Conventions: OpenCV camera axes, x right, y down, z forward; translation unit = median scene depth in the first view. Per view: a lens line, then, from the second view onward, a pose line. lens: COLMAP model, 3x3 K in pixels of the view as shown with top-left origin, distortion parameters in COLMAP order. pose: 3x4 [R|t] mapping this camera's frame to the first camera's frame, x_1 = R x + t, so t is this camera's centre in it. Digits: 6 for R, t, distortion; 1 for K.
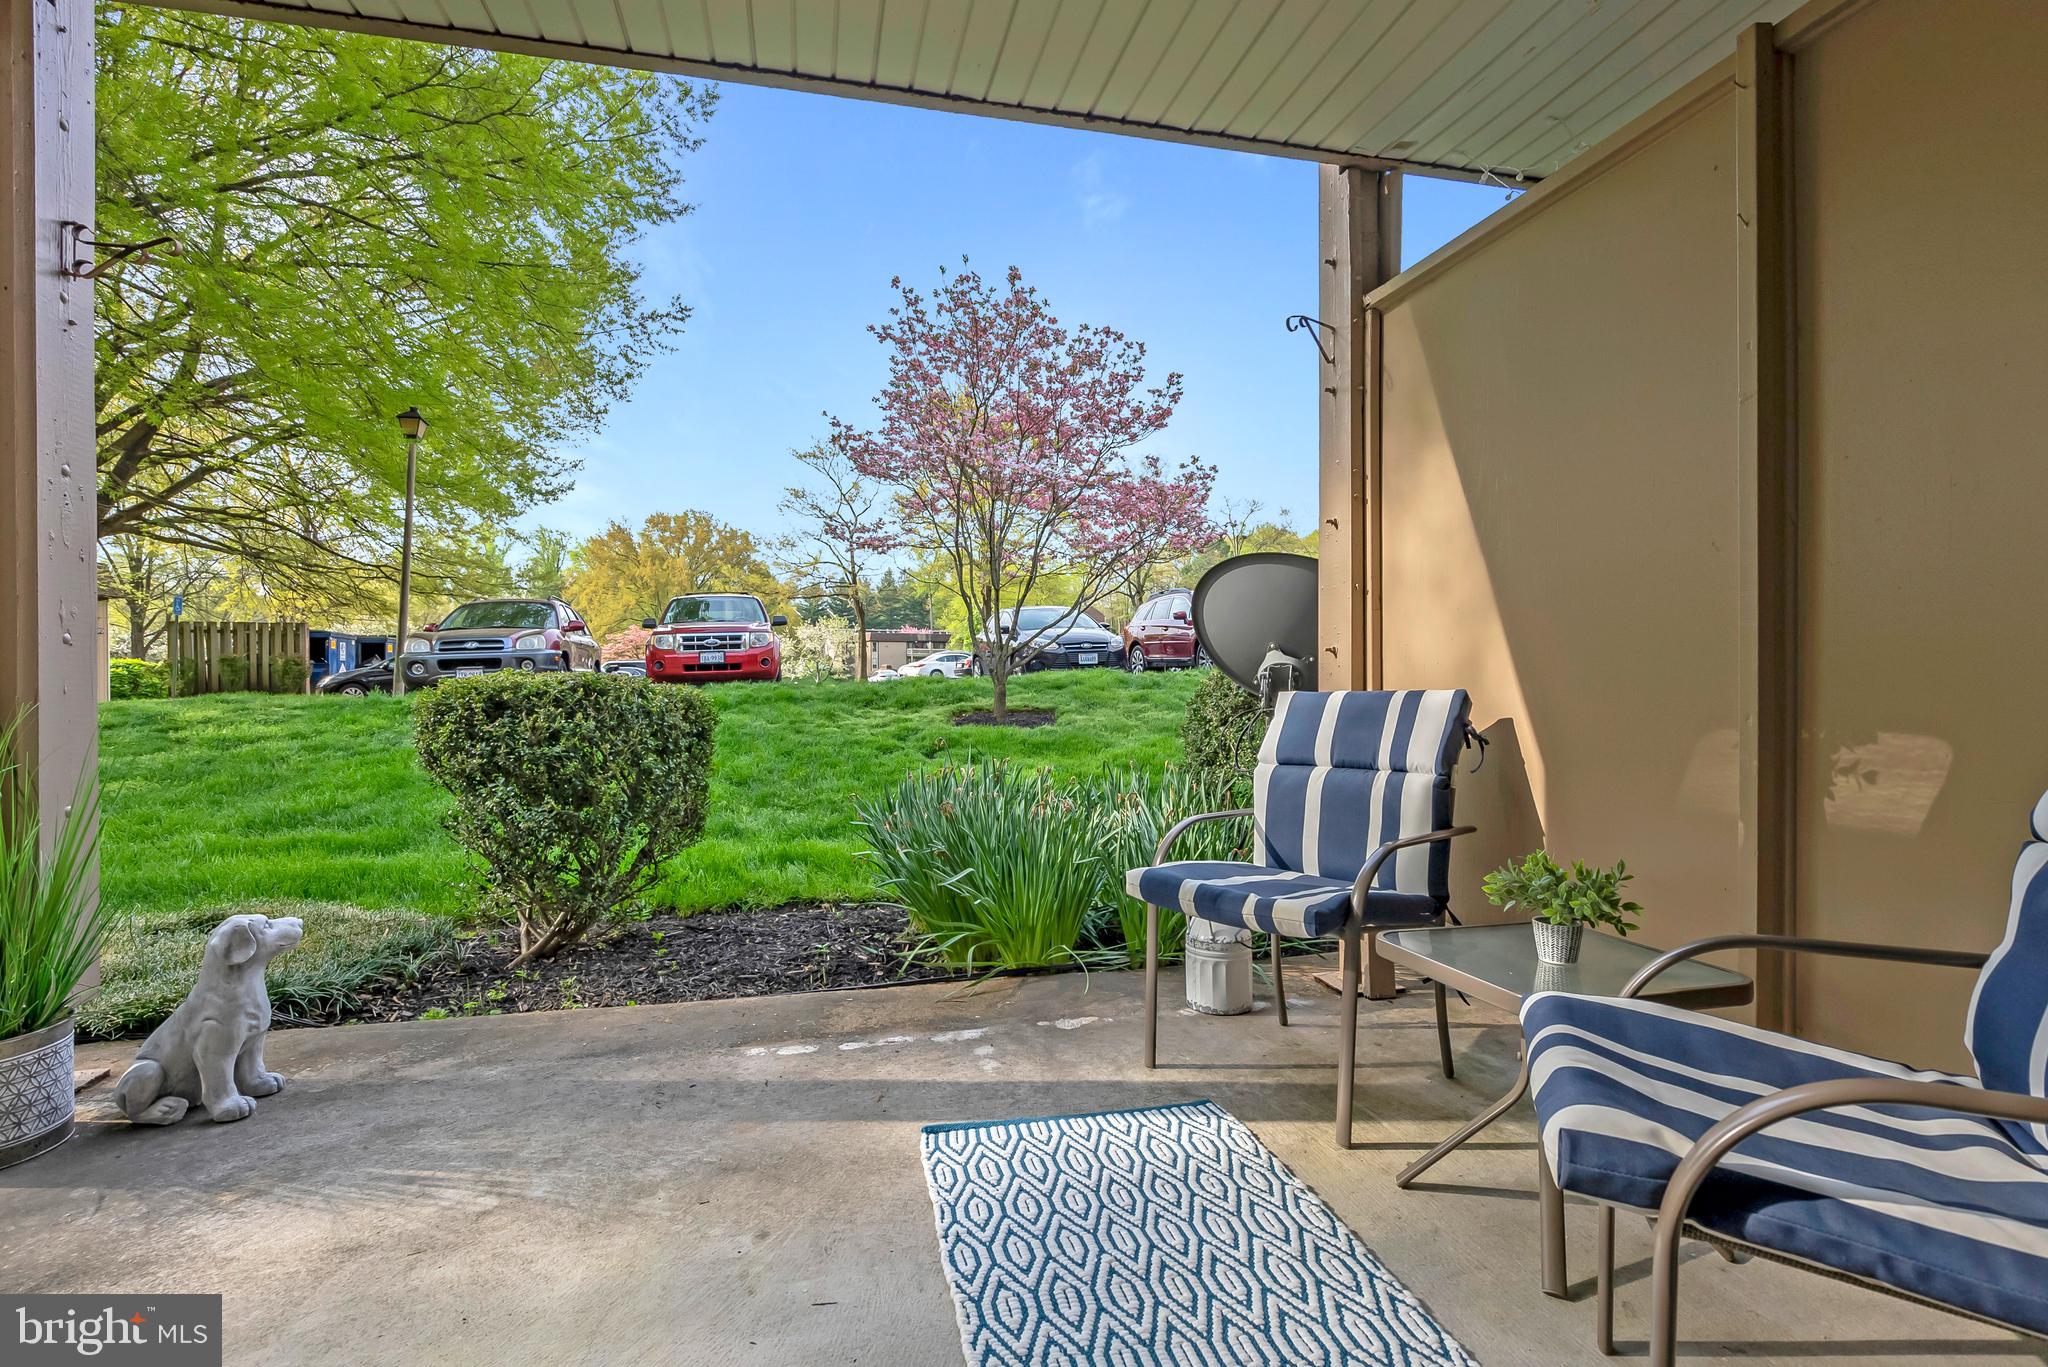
lens RADIAL K [[935.0, 0, 1027.2], [0, 935.0, 669.5], [0, 0, 1]] dist [-0.000885, 0.001695]
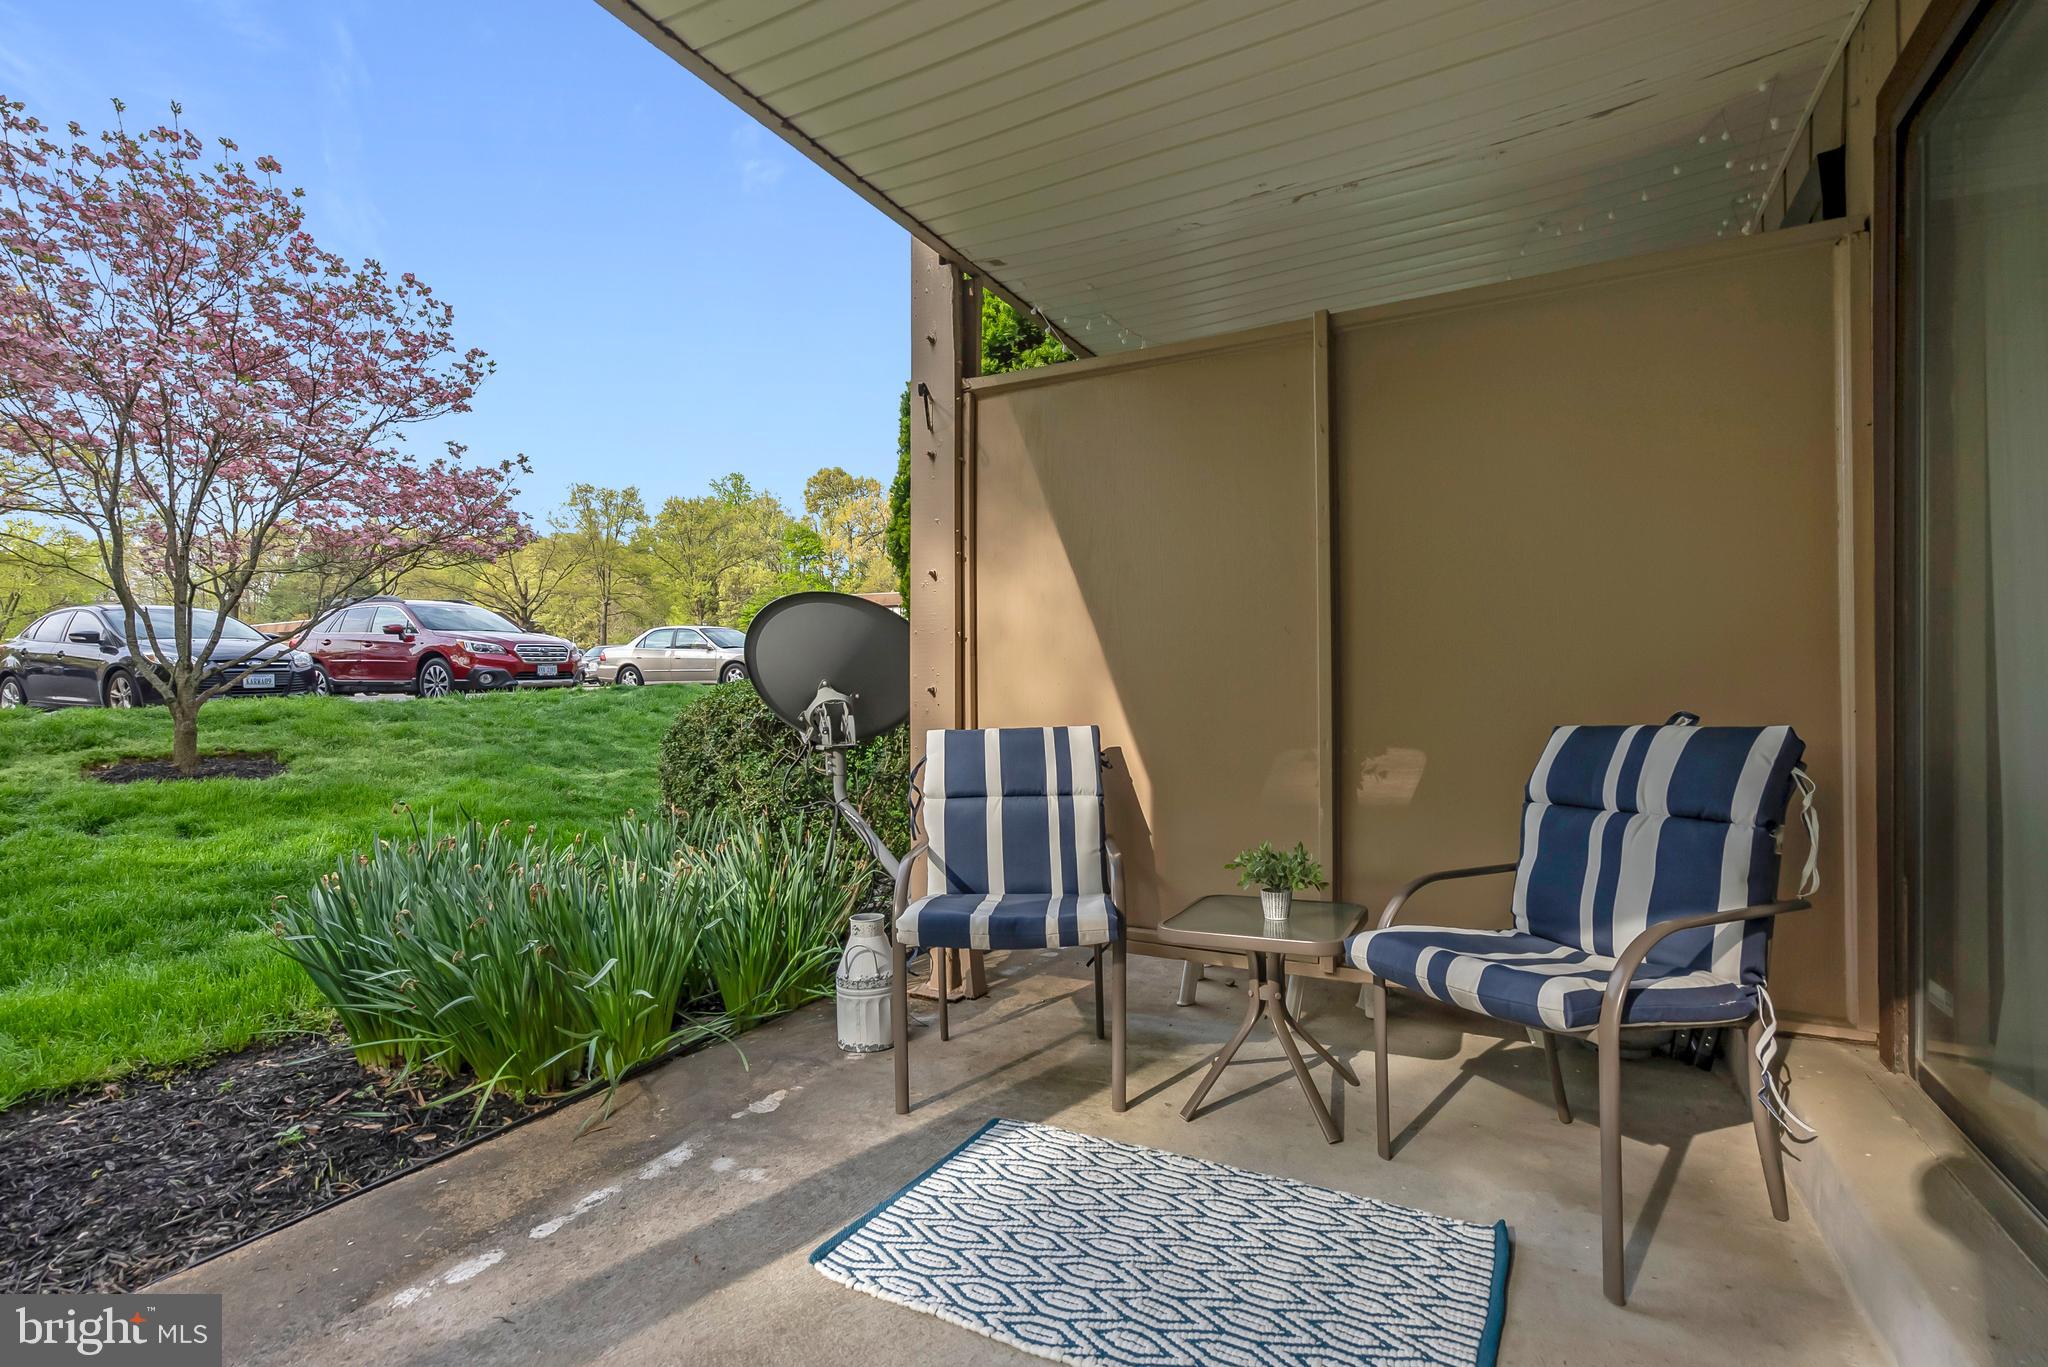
lens RADIAL K [[923.8, 0, 1055.4], [0, 923.8, 674.4], [0, 0, 1]] dist [-0.001756, 0.001117]
pose [[0.661248, 0.014585, 0.750025, -0.396960], [-0.000498, 0.999819, -0.019003, -0.018475], [-0.750167, 0.012193, 0.661136, 0.174326]]
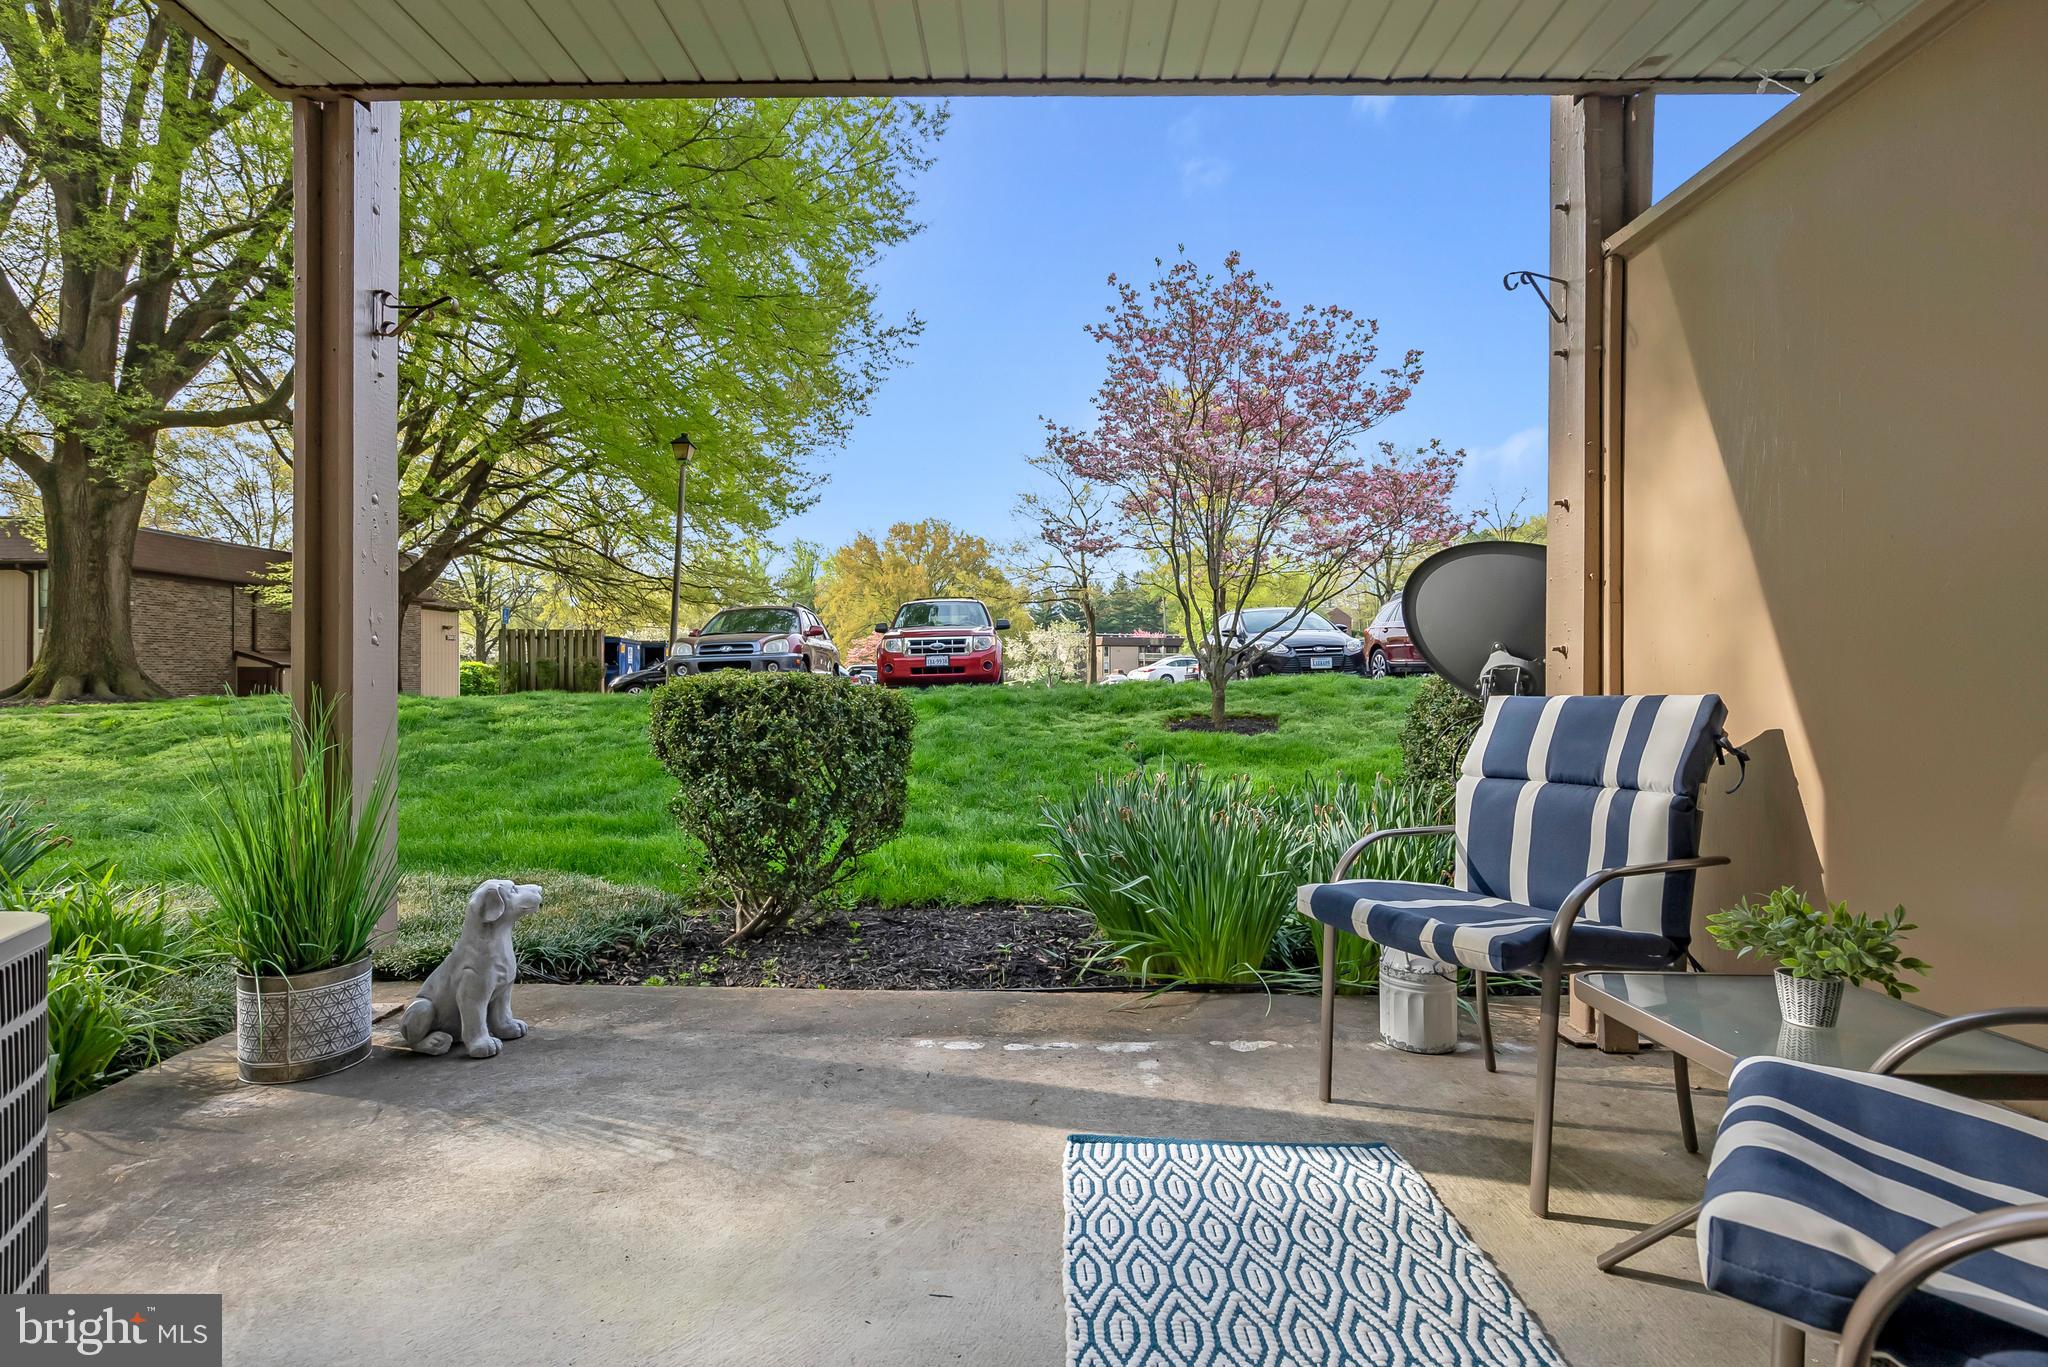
lens RADIAL K [[956.8, 0, 1029.6], [0, 956.8, 672.8], [0, 0, 1]] dist [-0.000538, 0.001548]
pose [[0.971285, 0.004653, -0.237873, 0.055502], [-0.005090, 0.999986, -0.001224, 0.004675], [0.237864, 0.002400, 0.971296, 0.010667]]
